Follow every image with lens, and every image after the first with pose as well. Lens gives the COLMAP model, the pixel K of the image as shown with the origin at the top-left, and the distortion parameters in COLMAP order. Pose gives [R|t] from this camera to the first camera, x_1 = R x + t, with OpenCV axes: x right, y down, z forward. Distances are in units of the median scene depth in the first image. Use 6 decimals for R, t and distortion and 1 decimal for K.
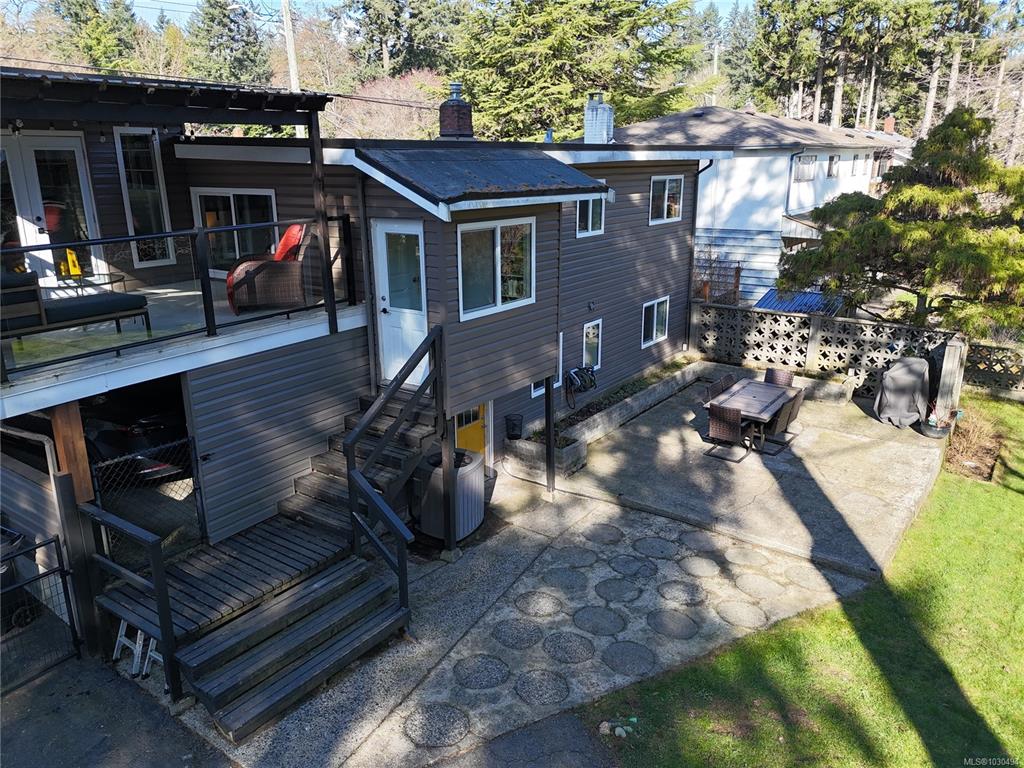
lens RADIAL K [[768.3, 0, 512.0], [0, 768.3, 384.0], [0, 0, 1]] dist [-0.004487, -0.001072]
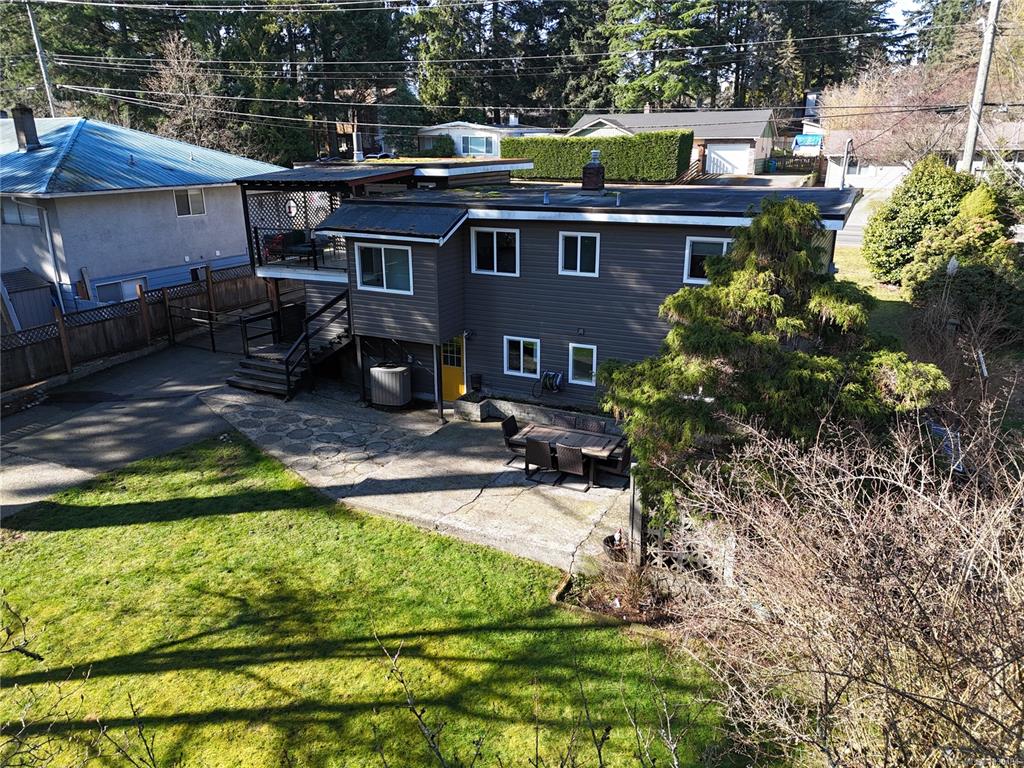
lens RADIAL K [[768.3, 0, 512.0], [0, 768.3, 384.0], [0, 0, 1]] dist [-0.004487, -0.001072]
pose [[0.171998, 0.306328, -0.936258, 1.860670], [-0.278550, 0.926759, 0.252048, -0.436813], [0.944895, 0.217443, 0.244728, 0.840122]]
